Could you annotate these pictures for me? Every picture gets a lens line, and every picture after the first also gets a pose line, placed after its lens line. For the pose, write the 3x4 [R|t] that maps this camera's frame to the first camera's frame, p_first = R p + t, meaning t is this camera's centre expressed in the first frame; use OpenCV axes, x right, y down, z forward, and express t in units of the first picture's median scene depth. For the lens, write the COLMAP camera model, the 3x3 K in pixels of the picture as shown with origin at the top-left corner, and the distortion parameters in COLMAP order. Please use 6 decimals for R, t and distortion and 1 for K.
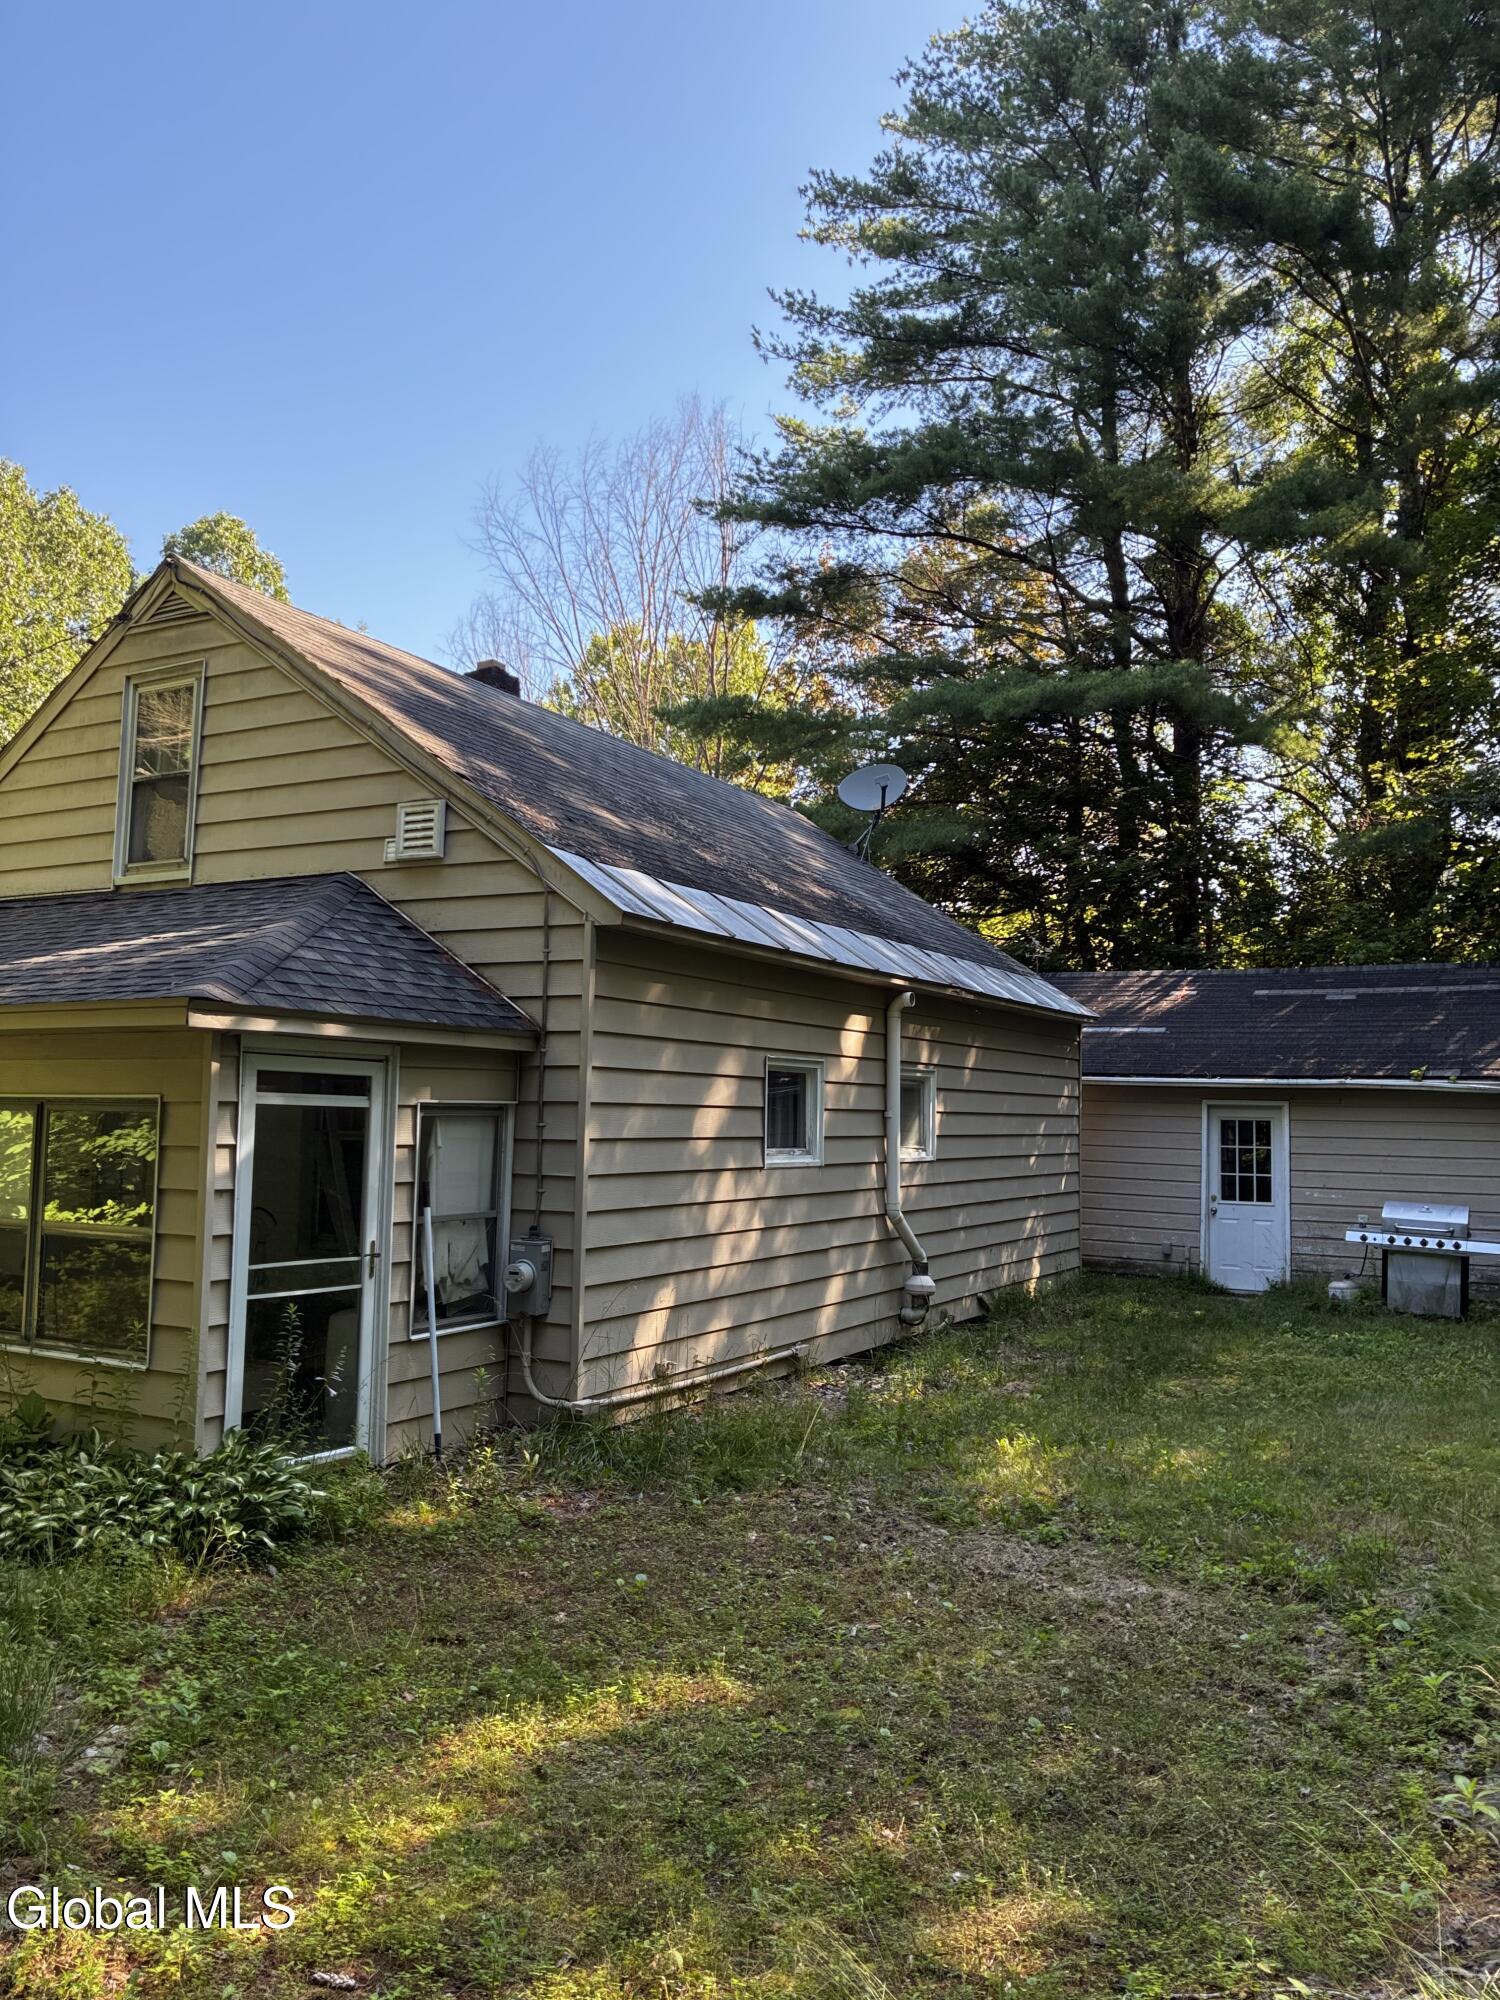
lens RADIAL K [[1512.1, 0, 751.5], [0, 1512.1, 1007.9], [0, 0, 1]] dist [0.031369, -0.020201]
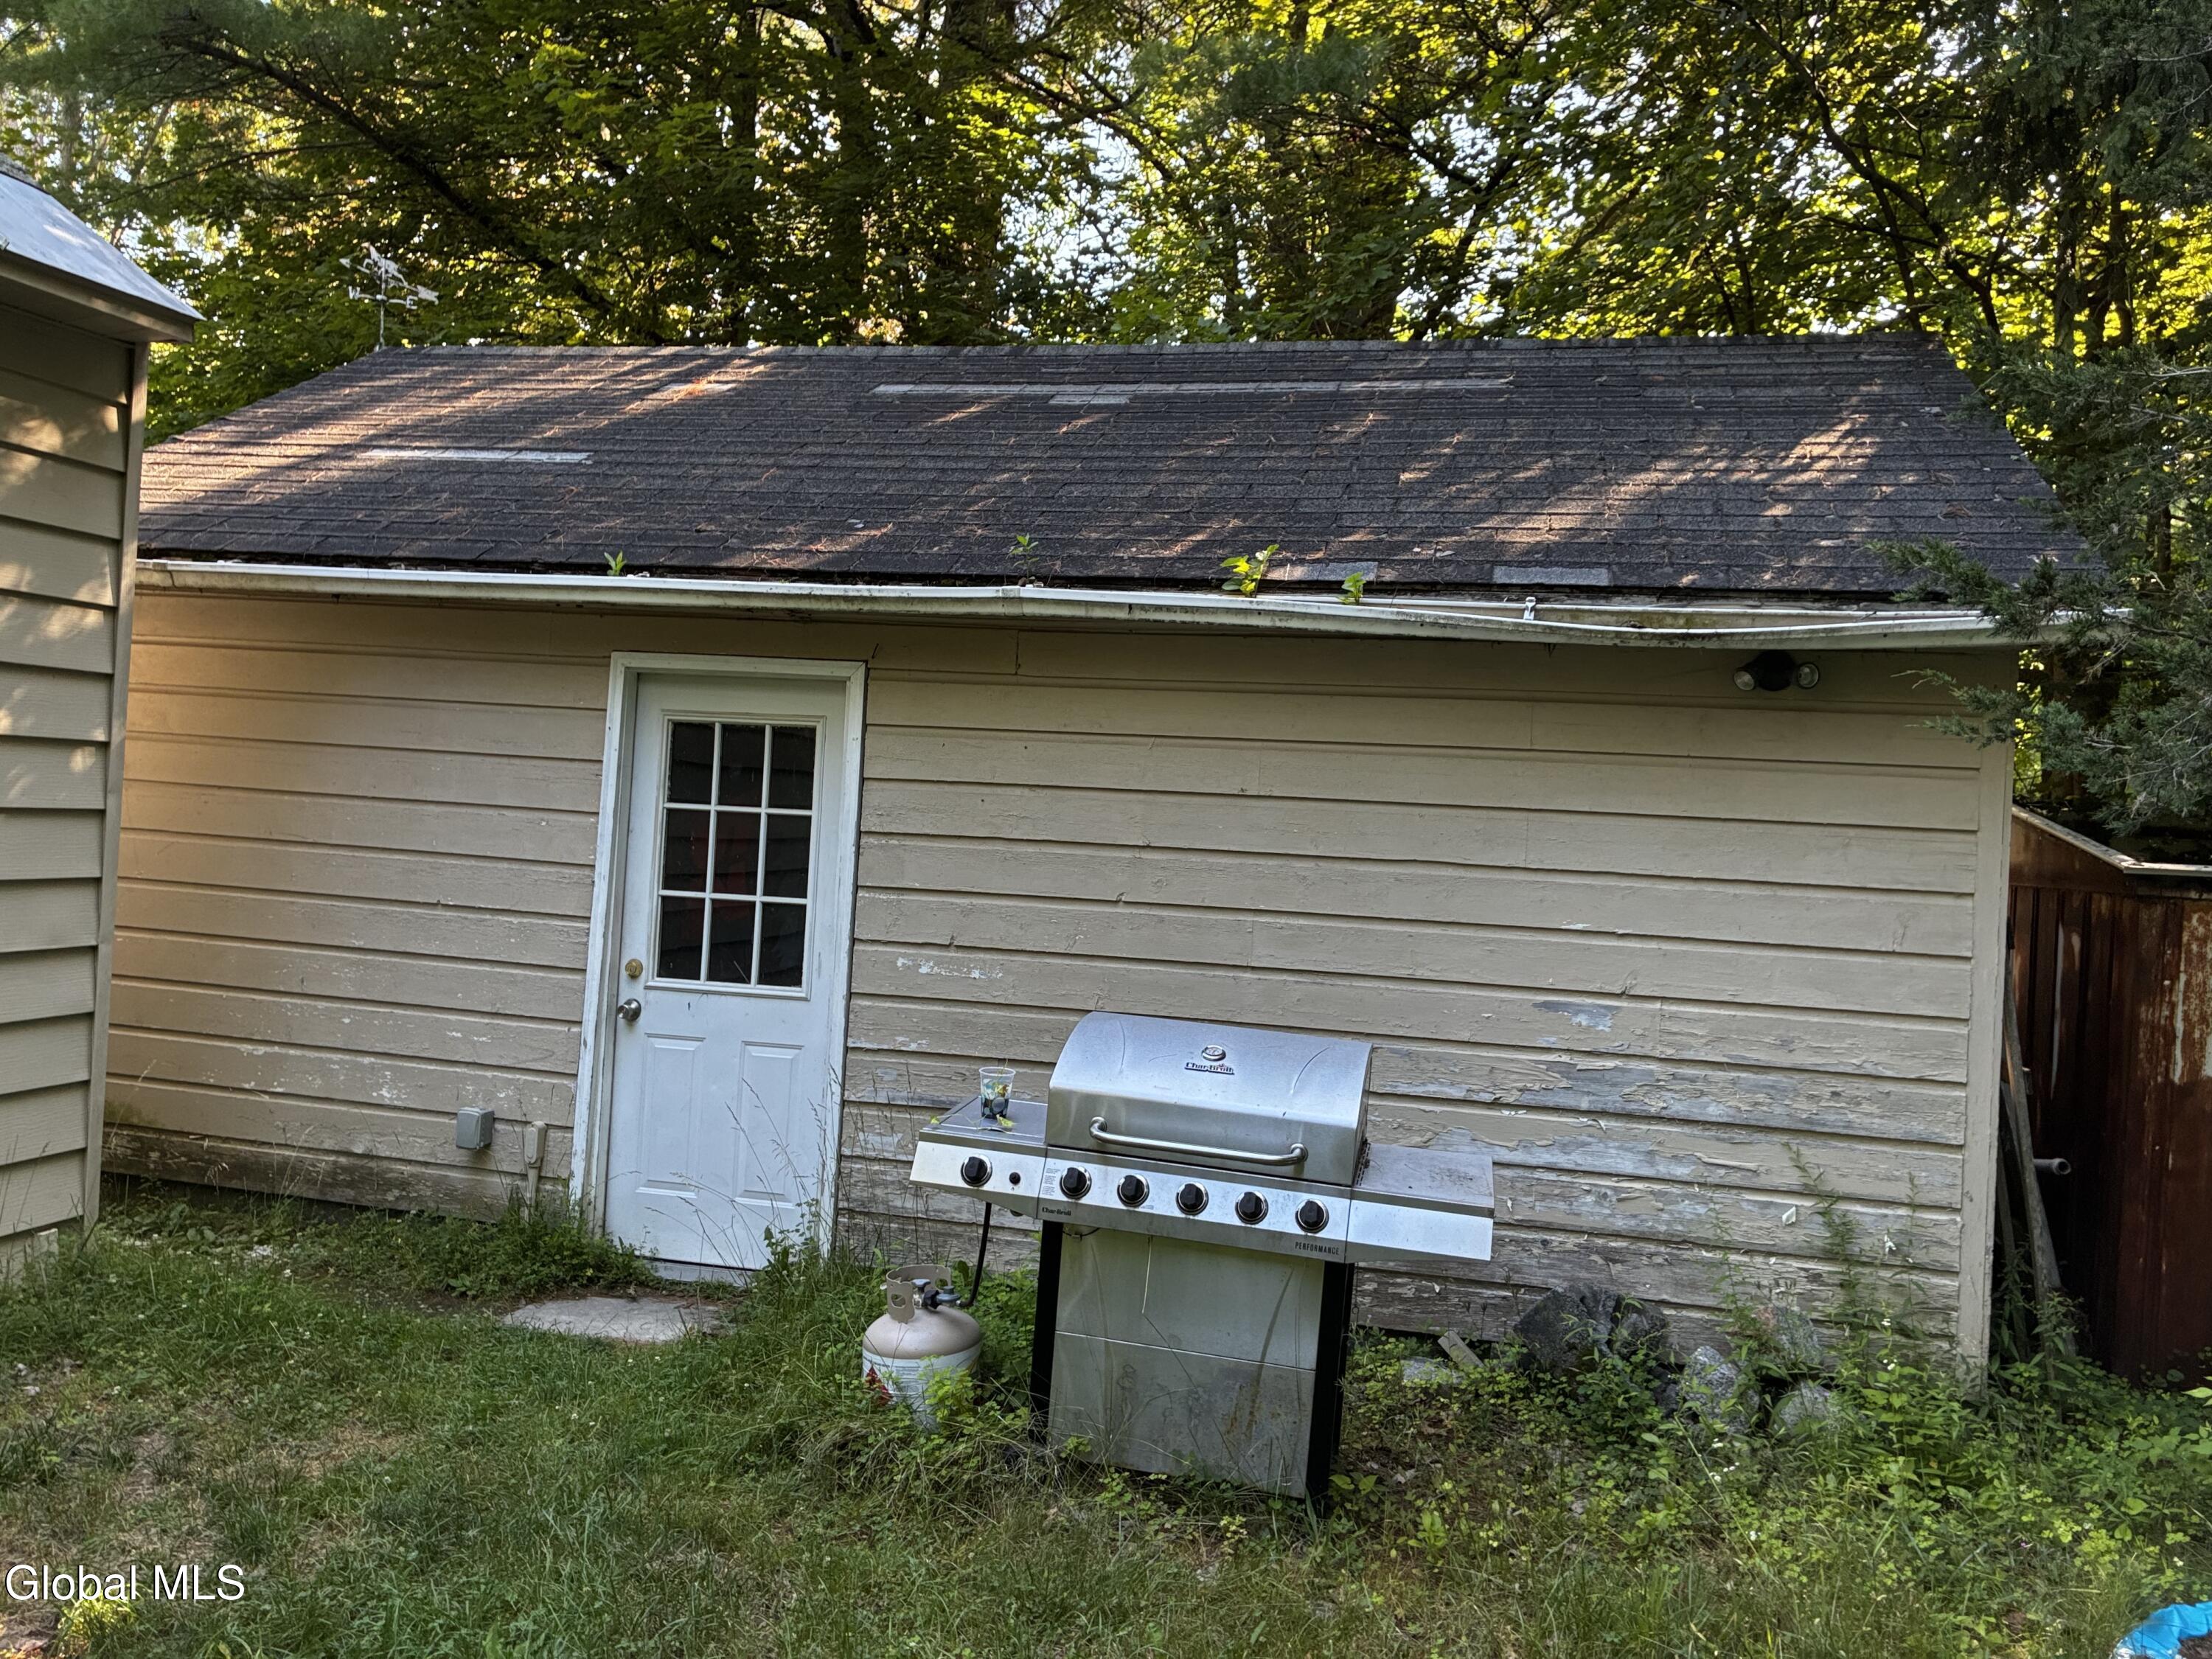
lens RADIAL K [[1672.4, 0, 1110.8], [0, 1672.4, 820.0], [0, 0, 1]] dist [0.031369, -0.020201]
pose [[0.963650, 0.031325, 0.265325, 0.312515], [-0.054070, 0.995418, 0.078859, 0.063454], [-0.261639, -0.090338, 0.960929, 0.657512]]
